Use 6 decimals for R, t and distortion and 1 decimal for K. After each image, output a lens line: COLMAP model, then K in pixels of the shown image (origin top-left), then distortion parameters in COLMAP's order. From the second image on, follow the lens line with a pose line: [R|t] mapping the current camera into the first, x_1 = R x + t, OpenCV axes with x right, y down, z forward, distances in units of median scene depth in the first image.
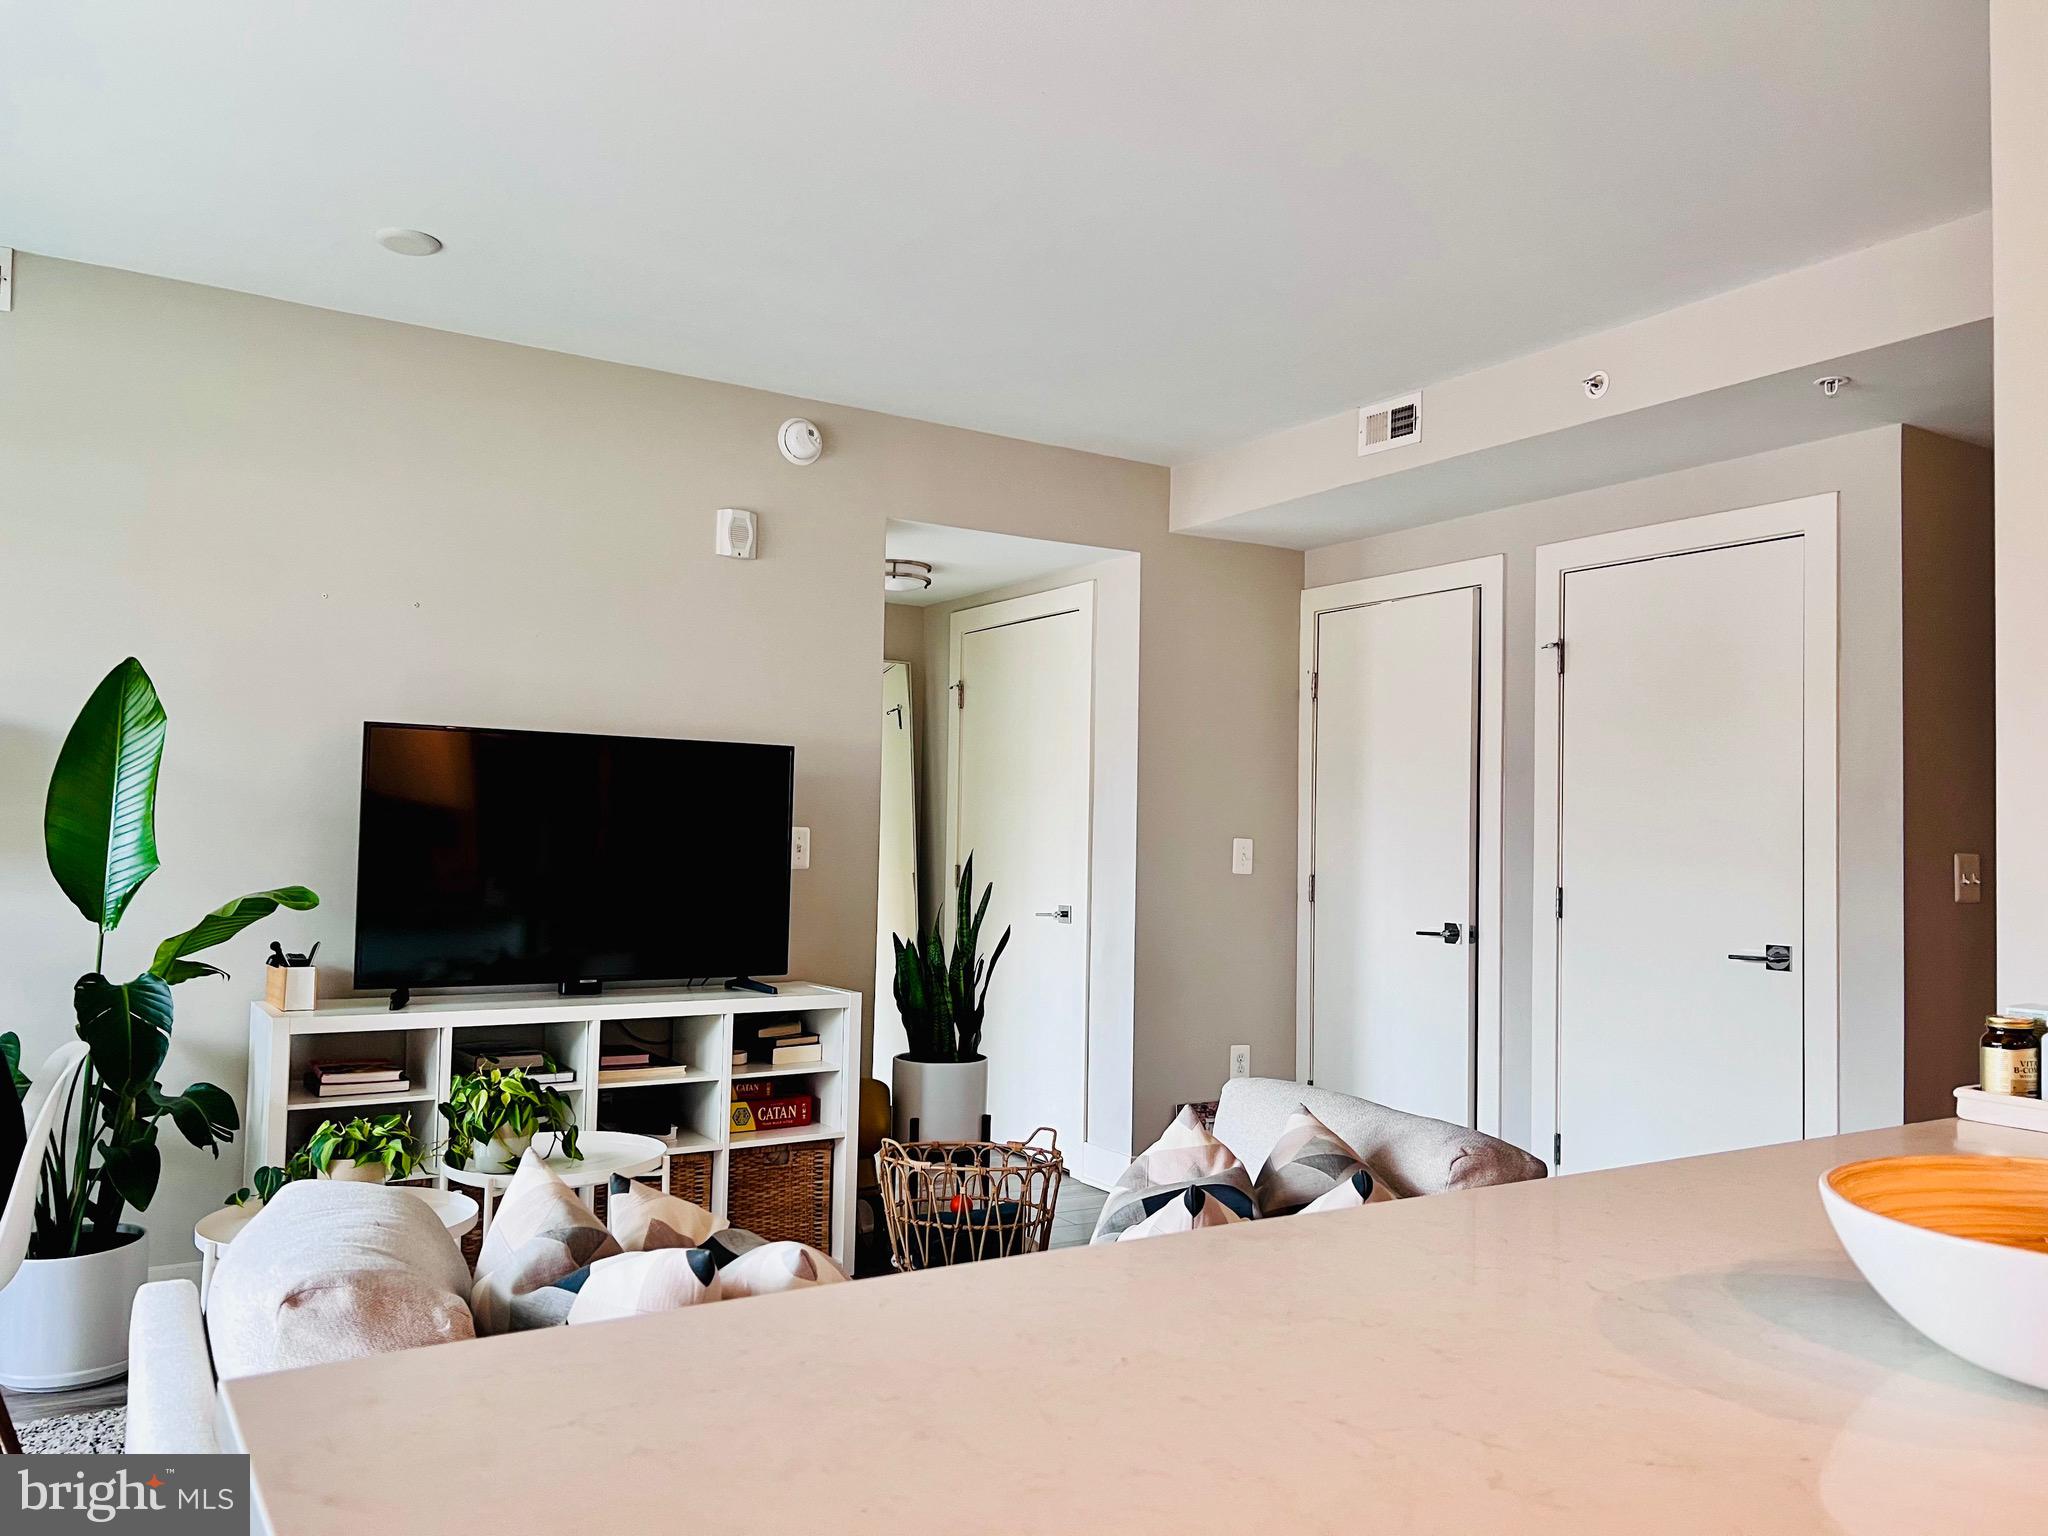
lens RADIAL K [[1555.9, 0, 1024.0], [0, 1555.9, 768.0], [0, 0, 1]] dist [0.074747, -0.119352]
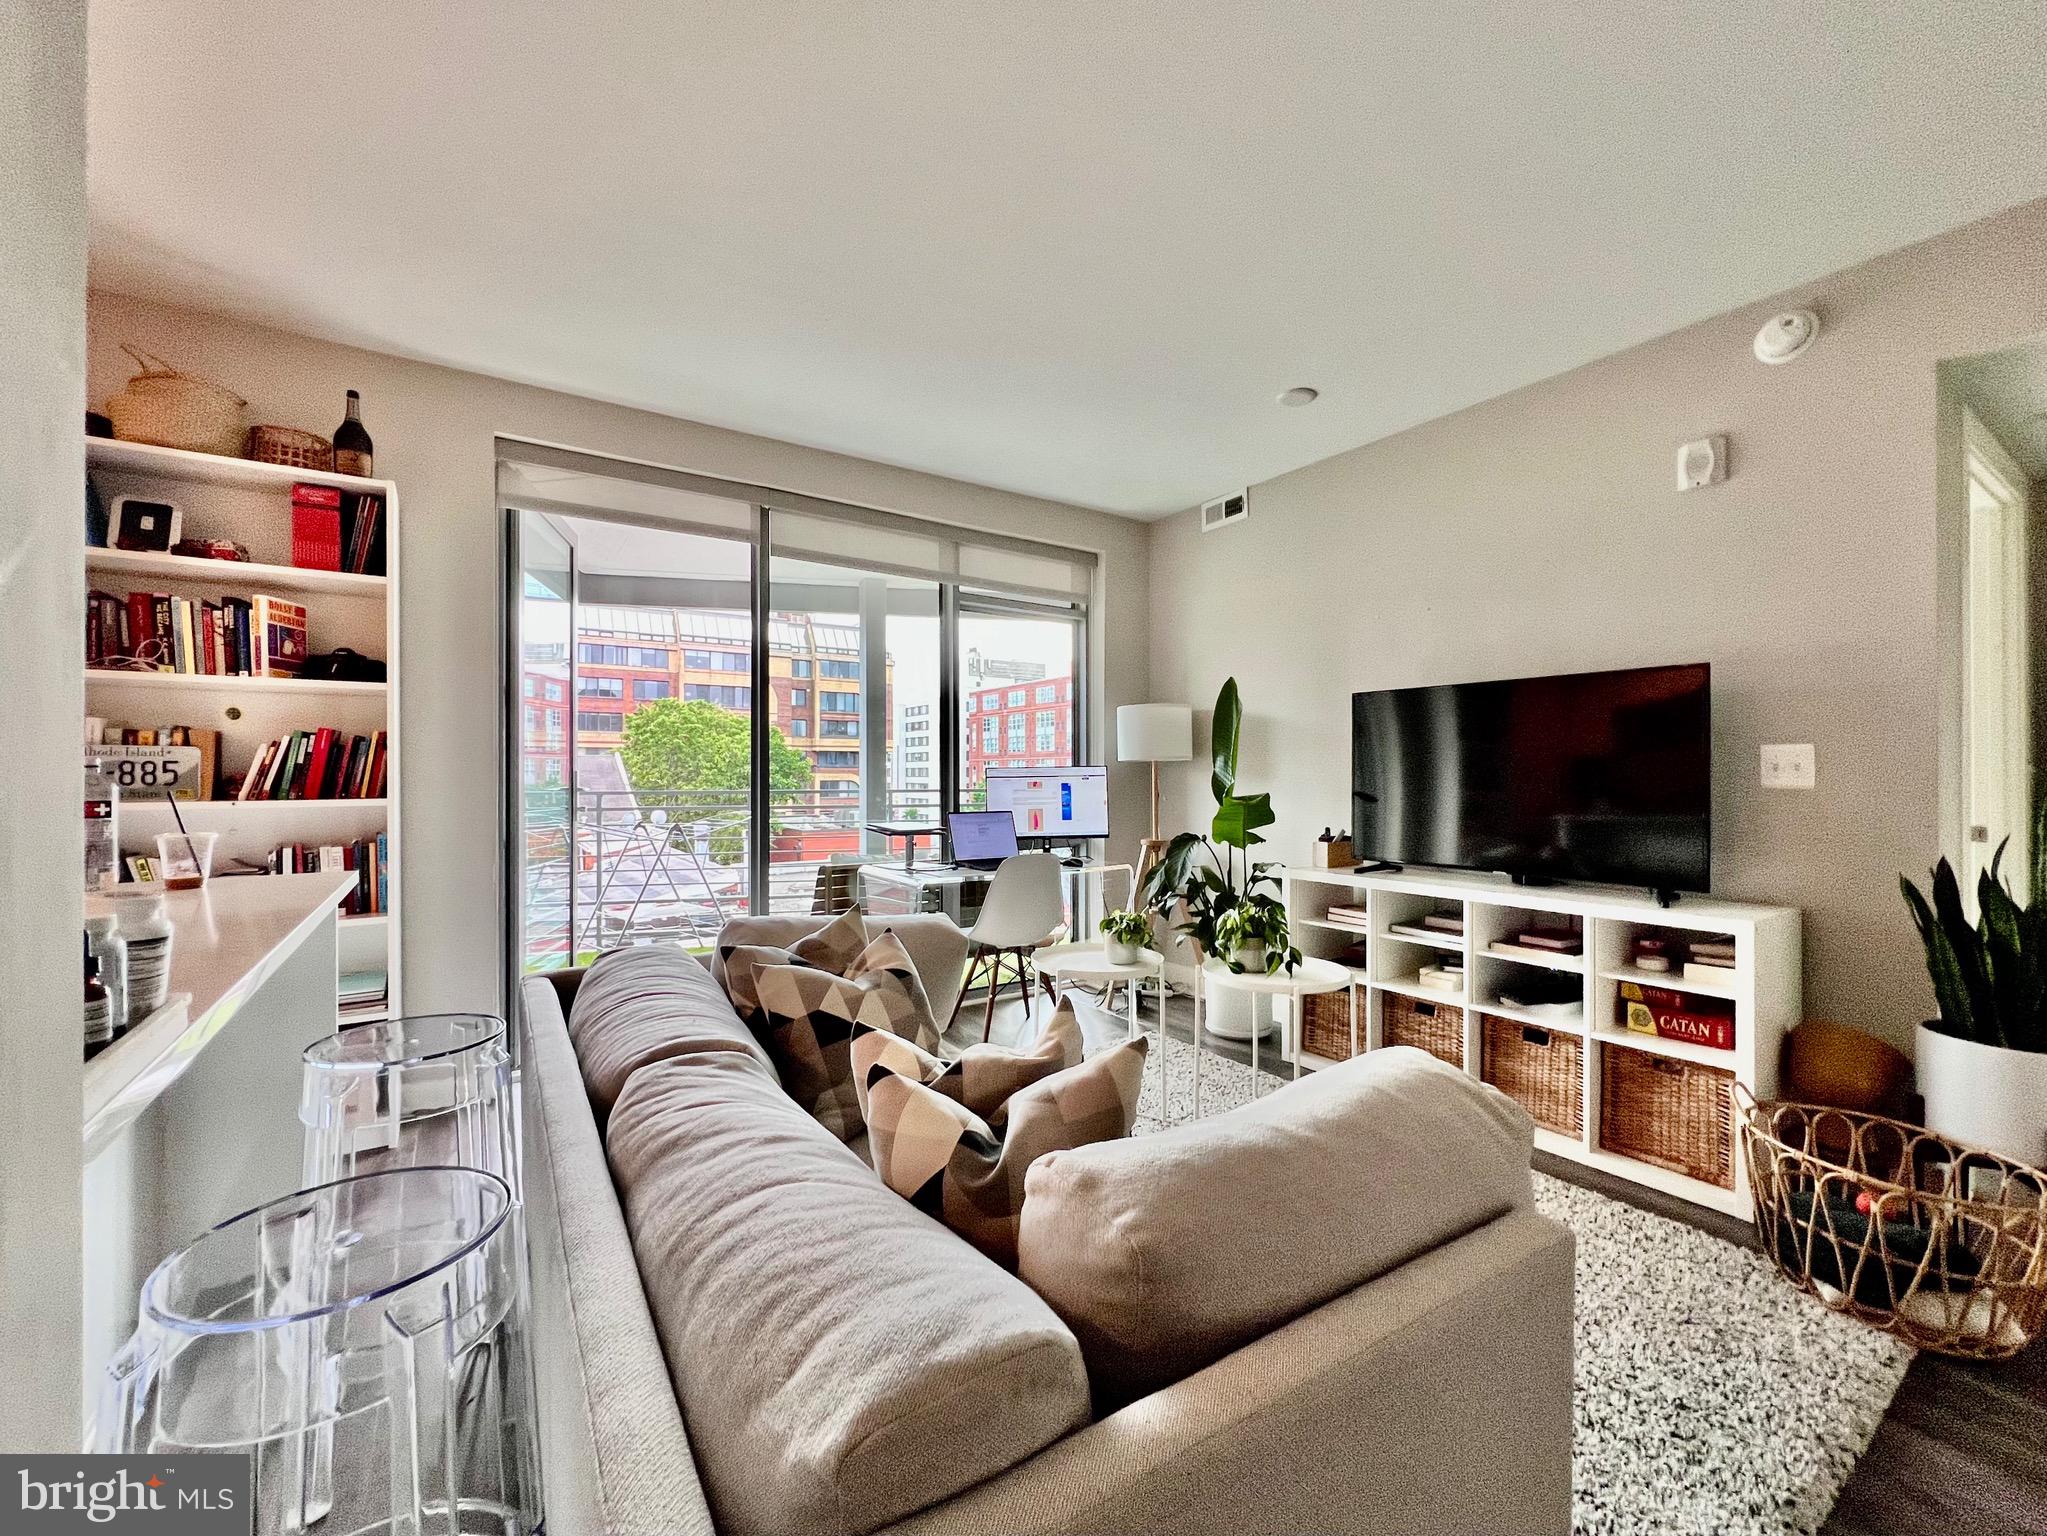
lens RADIAL K [[839.0, 0, 1014.8], [0, 839.0, 769.9], [0, 0, 1]] dist [-0.000458, -0.000071]
pose [[0.005704, -0.030124, -0.999530, 0.388116], [0.043651, 0.998601, -0.029847, 0.051996], [0.999031, -0.043461, 0.007011, 0.569474]]
